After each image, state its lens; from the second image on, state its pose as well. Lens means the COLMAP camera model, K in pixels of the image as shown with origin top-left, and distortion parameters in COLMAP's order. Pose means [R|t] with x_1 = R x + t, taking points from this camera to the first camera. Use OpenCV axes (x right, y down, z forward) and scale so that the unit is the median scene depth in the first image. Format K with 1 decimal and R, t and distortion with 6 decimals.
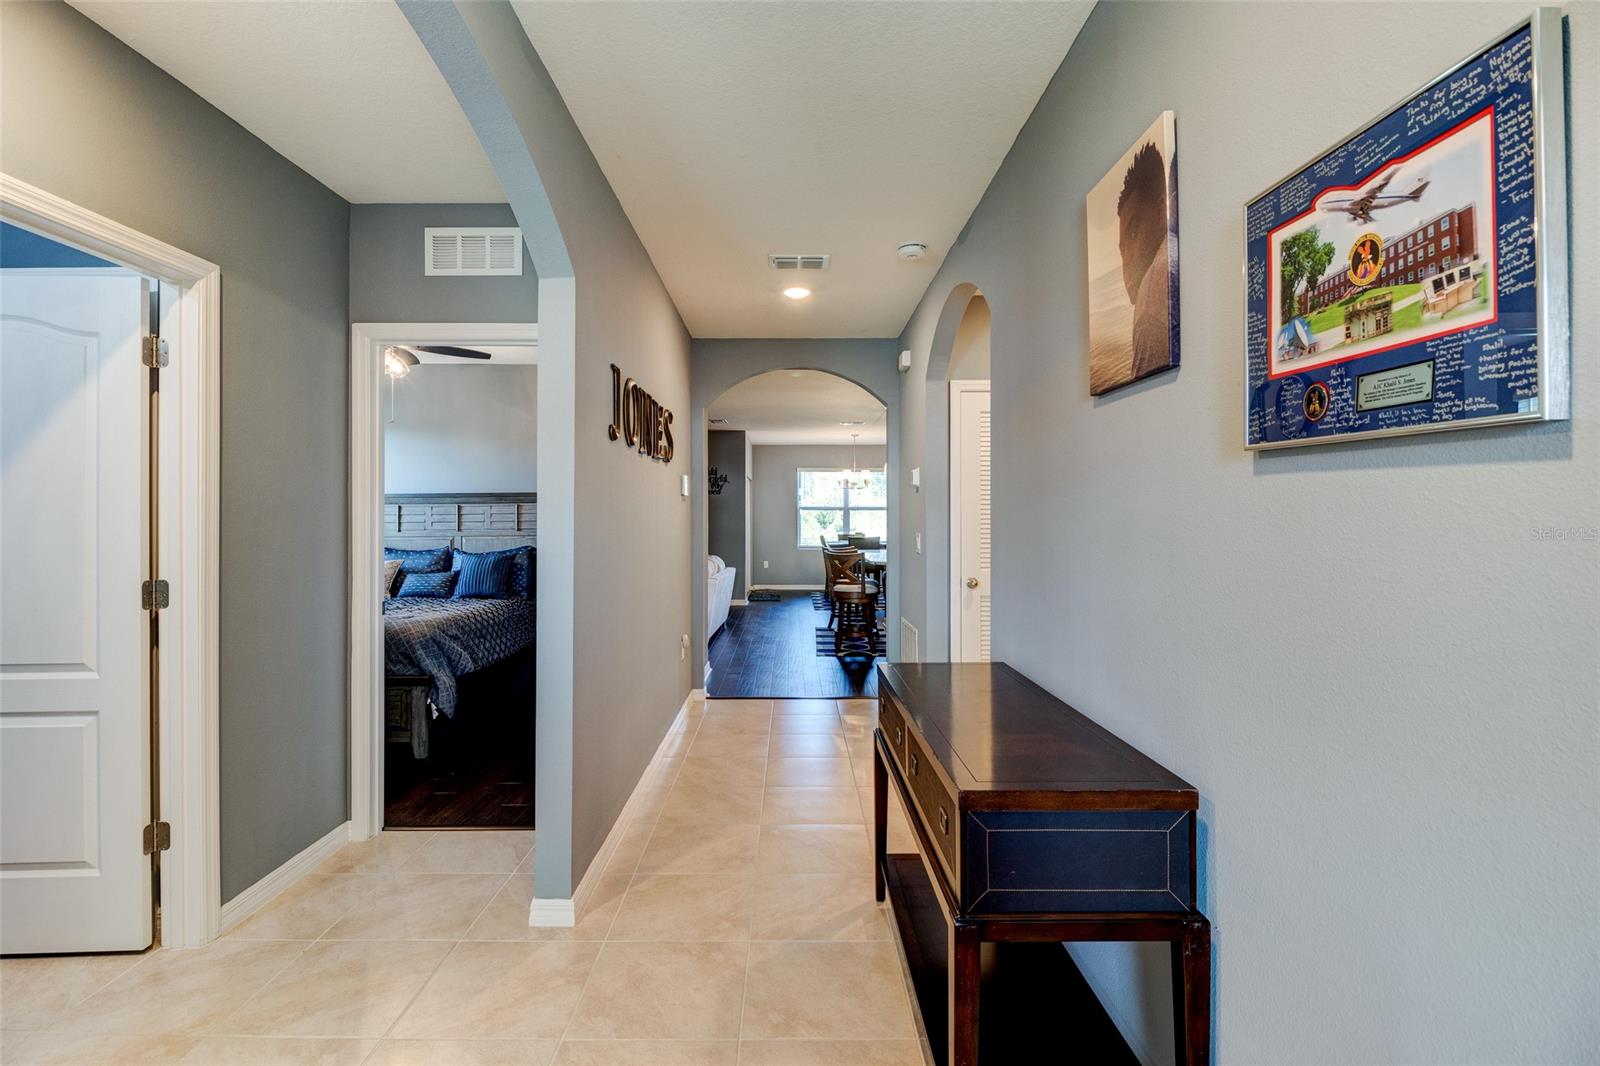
lens RADIAL K [[749.6, 0, 798.0], [0, 749.6, 526.1], [0, 0, 1]] dist [-0.001450, -0.011940]
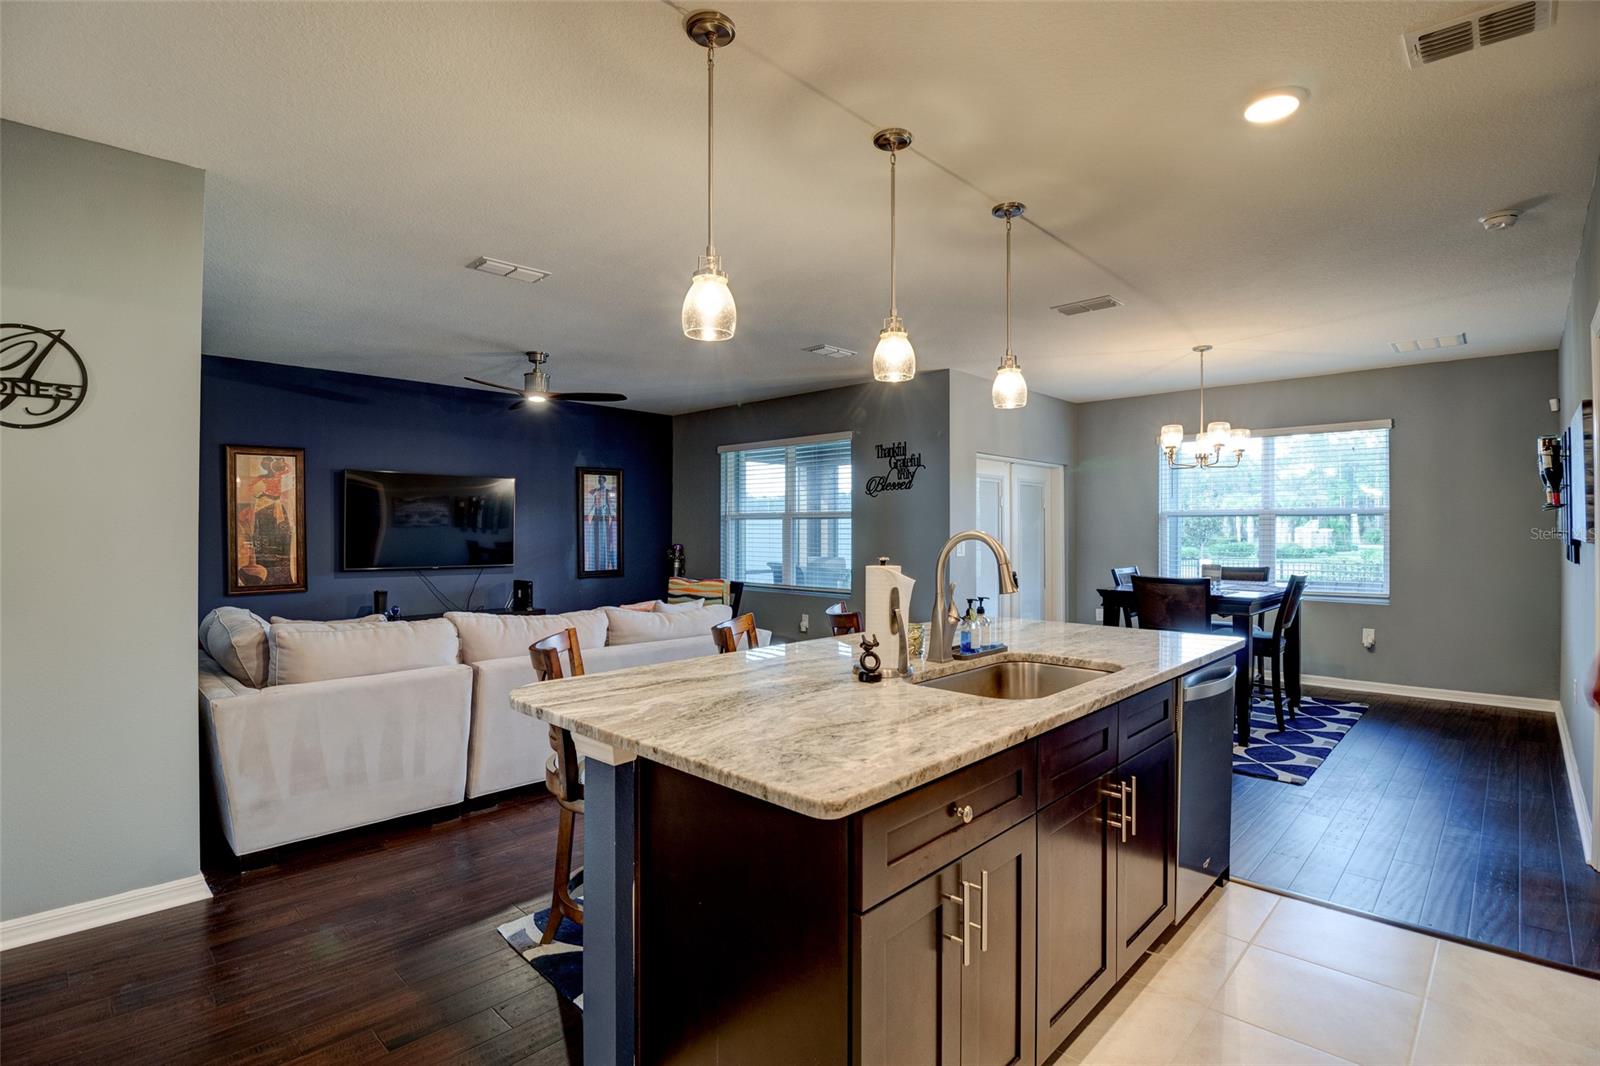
lens RADIAL K [[749.6, 0, 798.0], [0, 749.6, 526.1], [0, 0, 1]] dist [-0.001450, -0.011940]
pose [[0.713477, -0.002362, -0.700675, 0.203378], [-0.014467, 0.999731, -0.018102, -0.002175], [0.700529, 0.023052, 0.713251, 0.469977]]
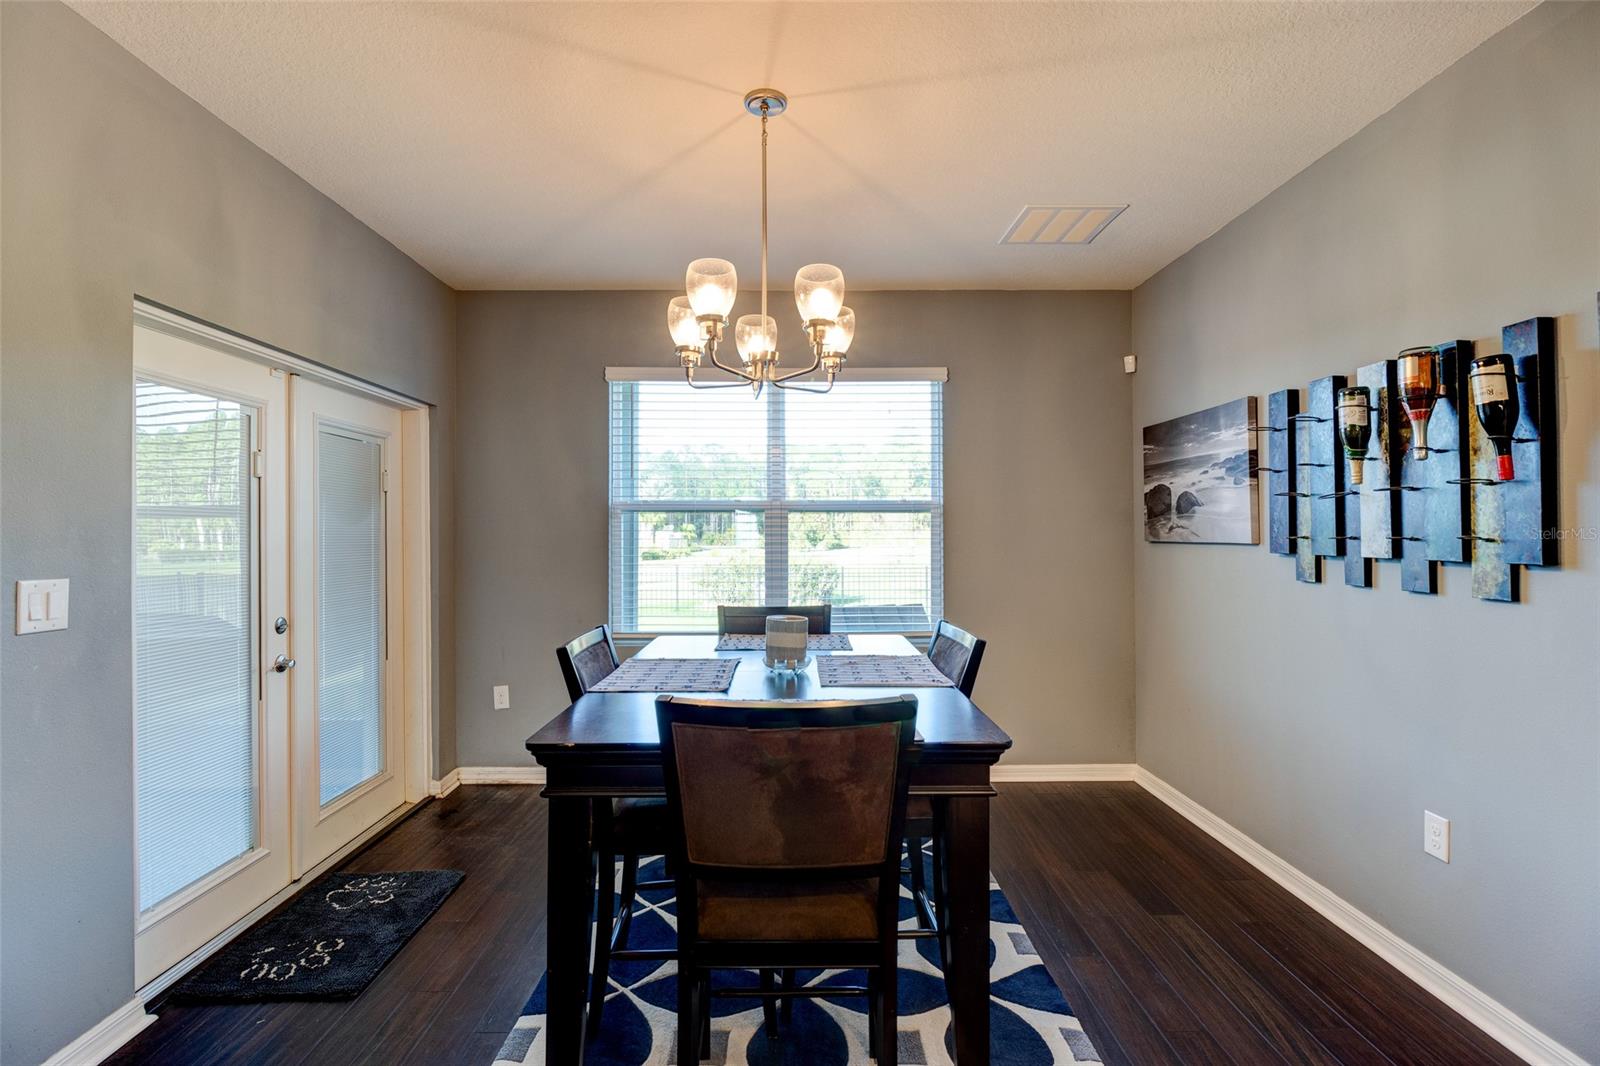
lens RADIAL K [[740.8, 0, 799.5], [0, 740.8, 540.5], [0, 0, 1]] dist [0.001342, 0.000023]
pose [[0.999970, -0.003935, 0.006745, 0.077540], [0.003980, 0.999970, -0.006593, -0.008810], [-0.006718, 0.006619, 0.999956, 0.752934]]
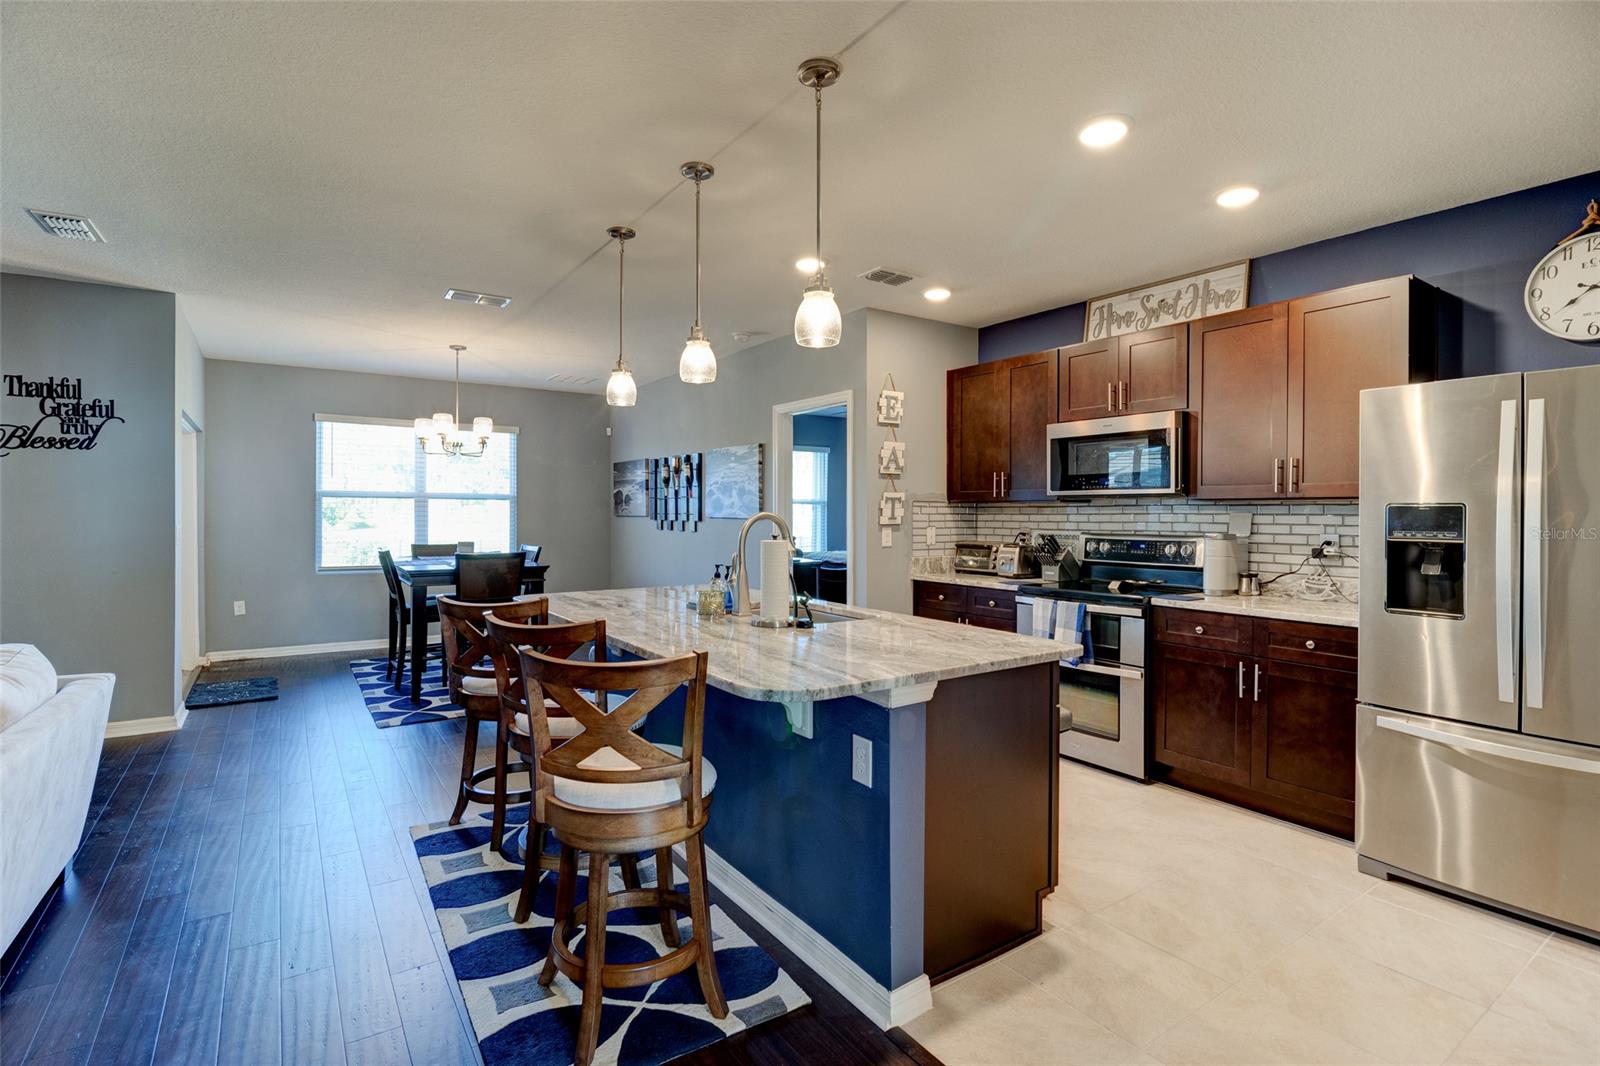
lens RADIAL K [[749.6, 0, 798.0], [0, 749.6, 526.1], [0, 0, 1]] dist [-0.001450, -0.011940]
pose [[0.827188, -0.005514, 0.561898, -0.016039], [0.003899, 0.999984, 0.004072, -0.002663], [-0.561911, -0.001178, 0.827197, 0.421200]]
